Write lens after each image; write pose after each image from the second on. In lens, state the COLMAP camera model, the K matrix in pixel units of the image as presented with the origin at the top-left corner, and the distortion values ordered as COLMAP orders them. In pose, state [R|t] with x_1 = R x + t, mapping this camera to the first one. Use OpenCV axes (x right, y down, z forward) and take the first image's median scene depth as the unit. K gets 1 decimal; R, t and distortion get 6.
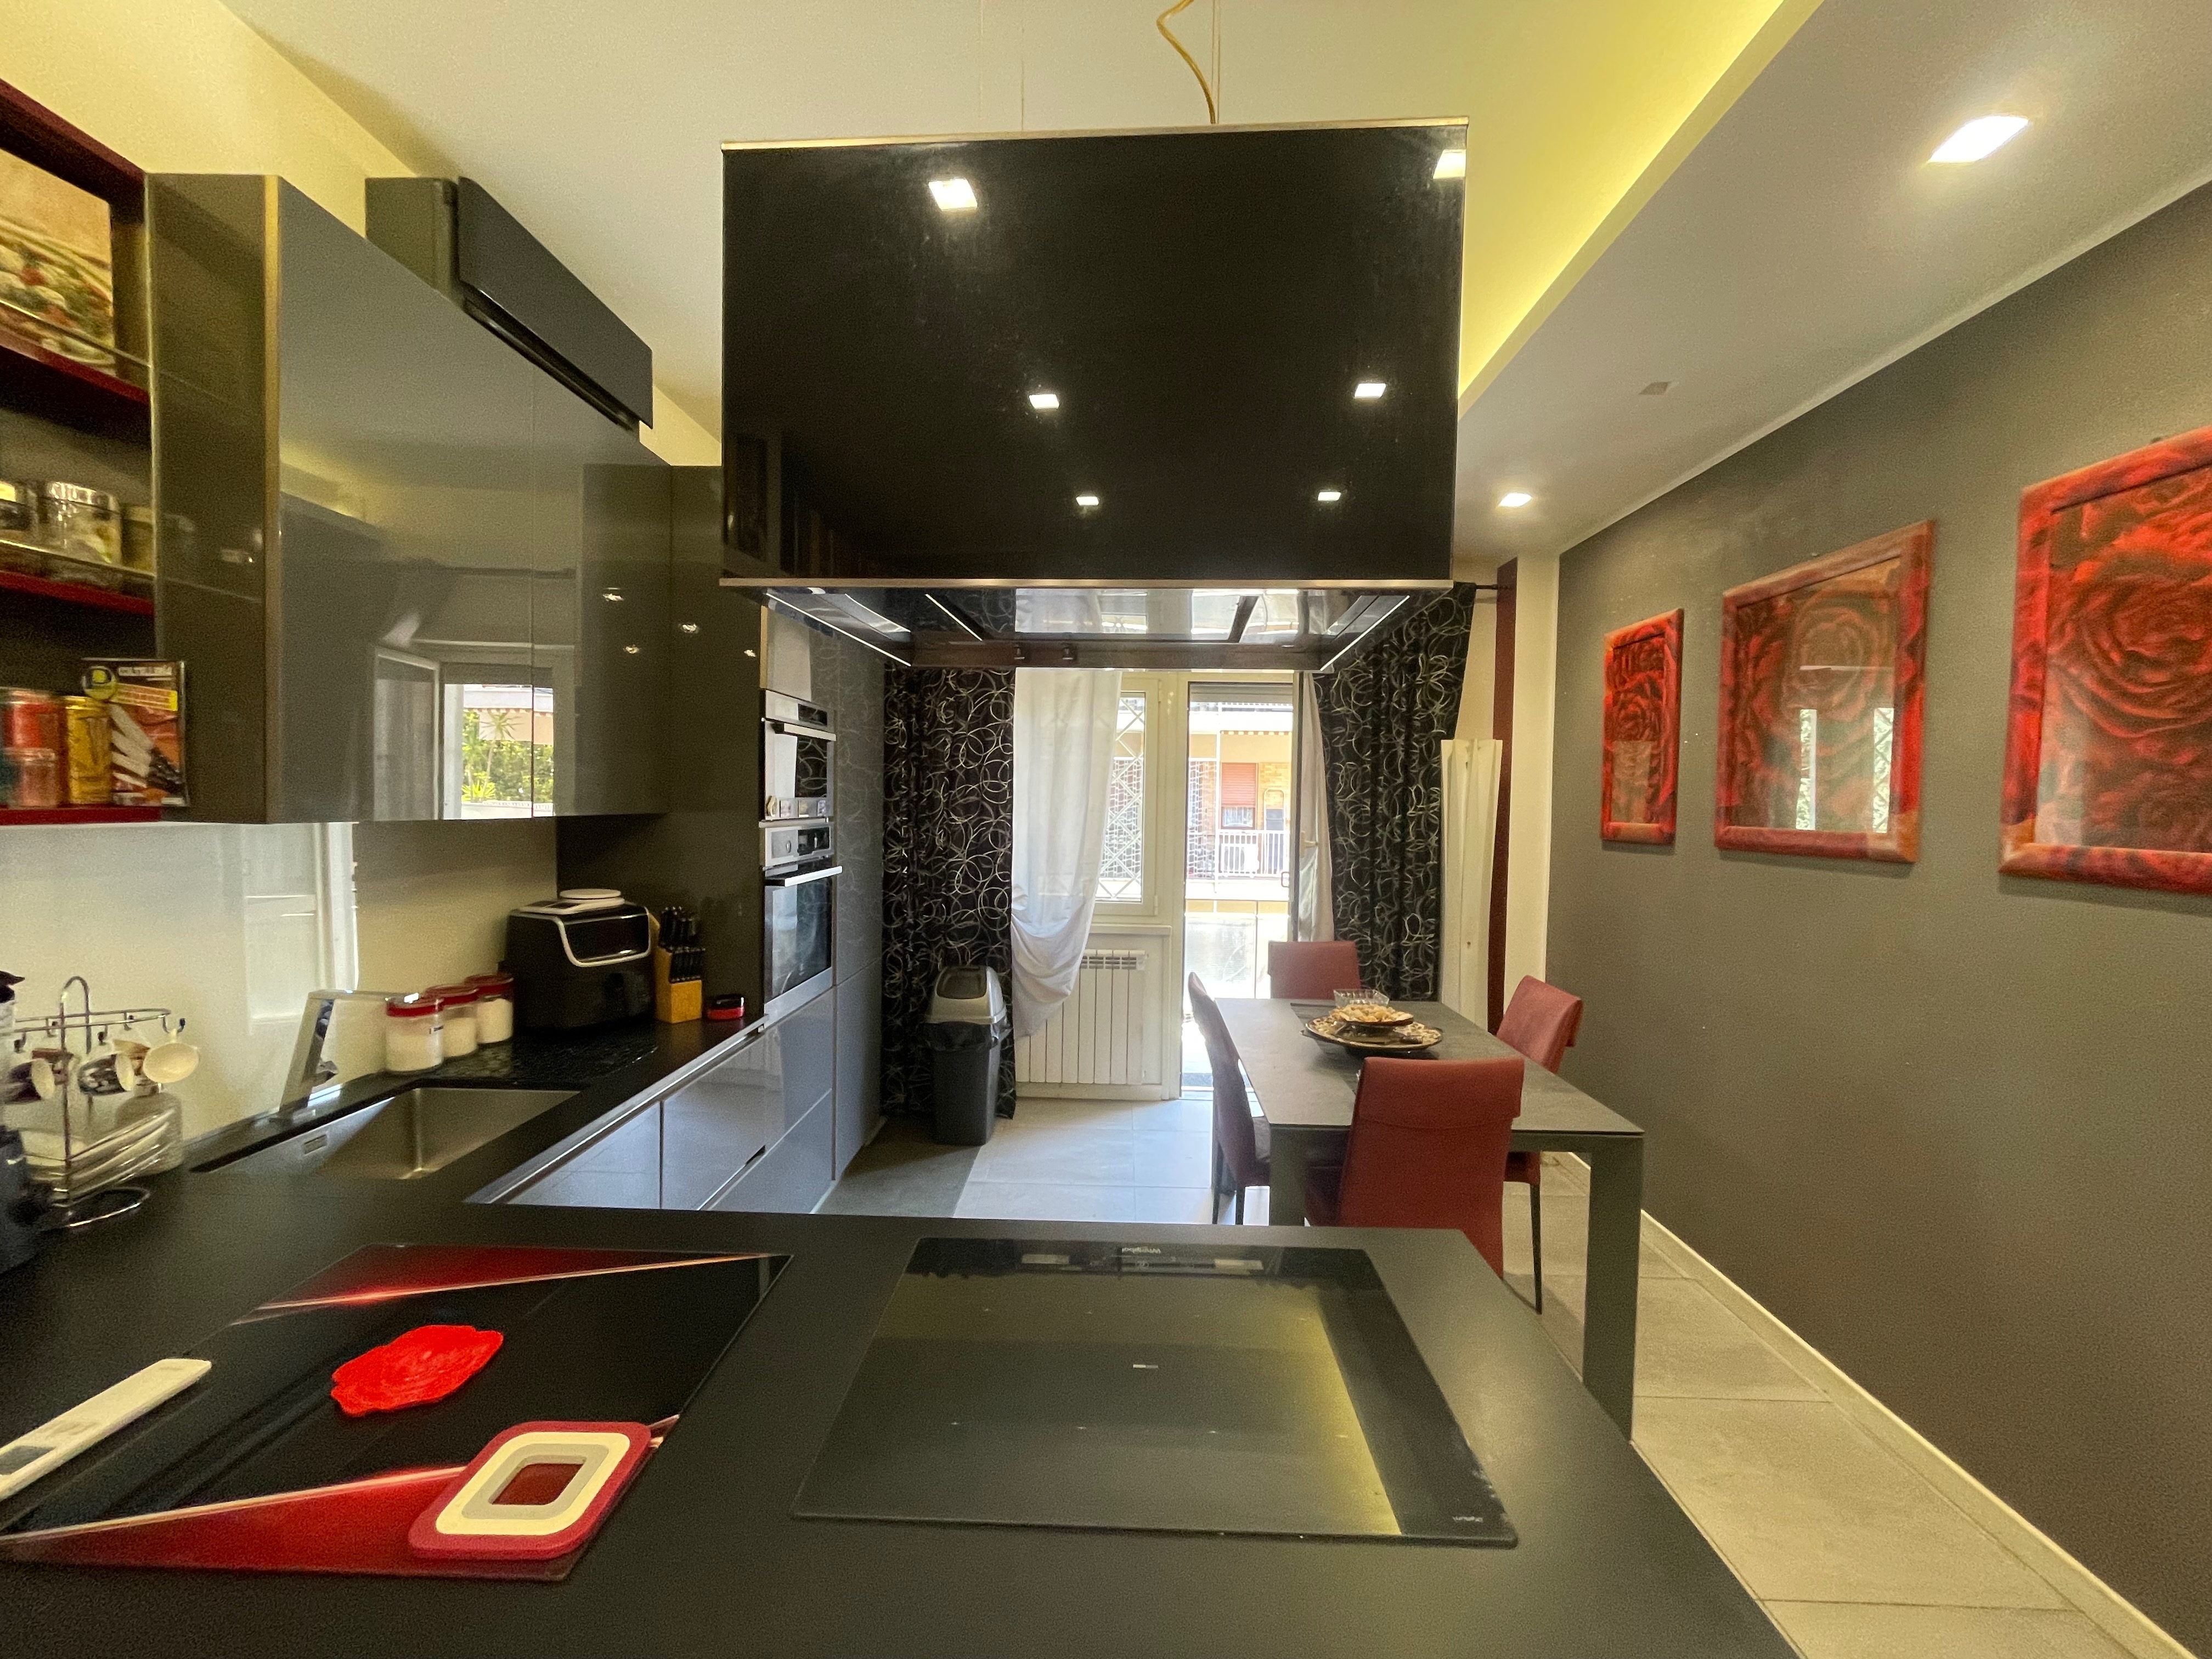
lens RADIAL K [[888.4, 0, 1102.7], [0, 888.4, 832.4], [0, 0, 1]] dist [-0.003053, 0.000048]
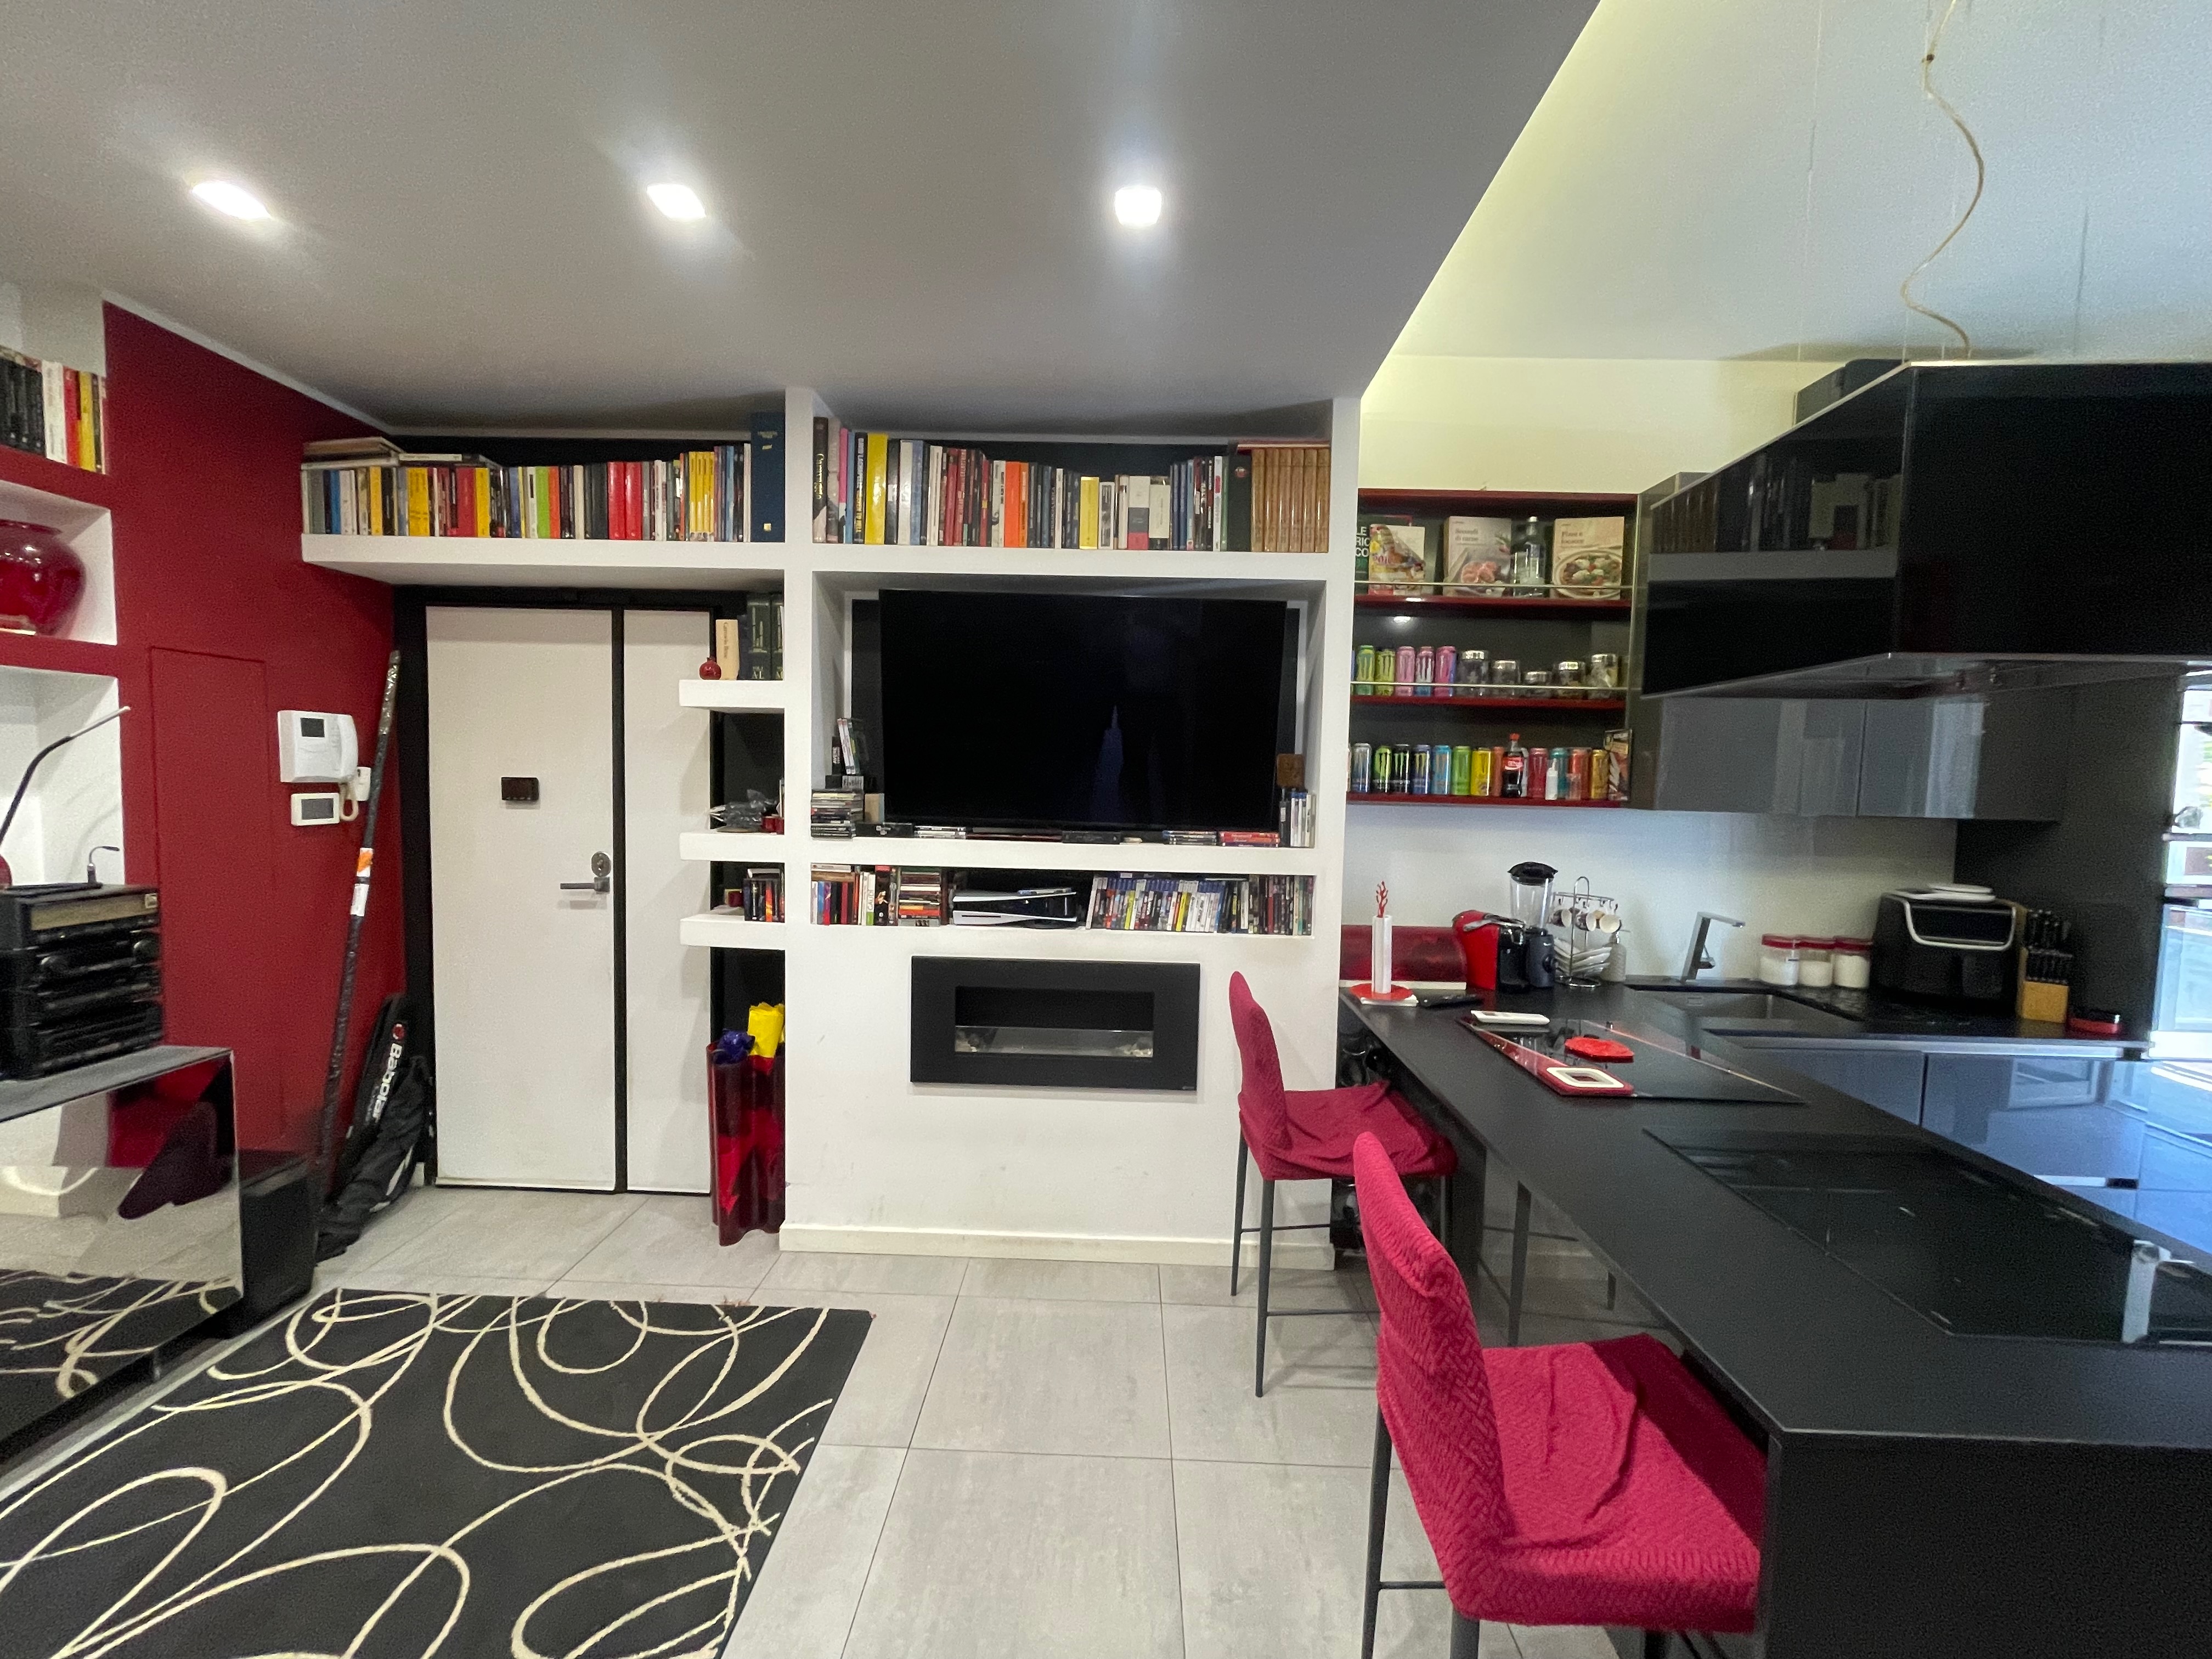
lens RADIAL K [[888.4, 0, 1106.7], [0, 888.4, 832.0], [0, 0, 1]] dist [-0.003053, 0.000048]
pose [[-0.001925, 0.043649, -0.999045, 0.374825], [-0.062219, 0.997106, 0.043684, 0.010188], [0.998061, 0.062244, 0.000796, -0.070867]]
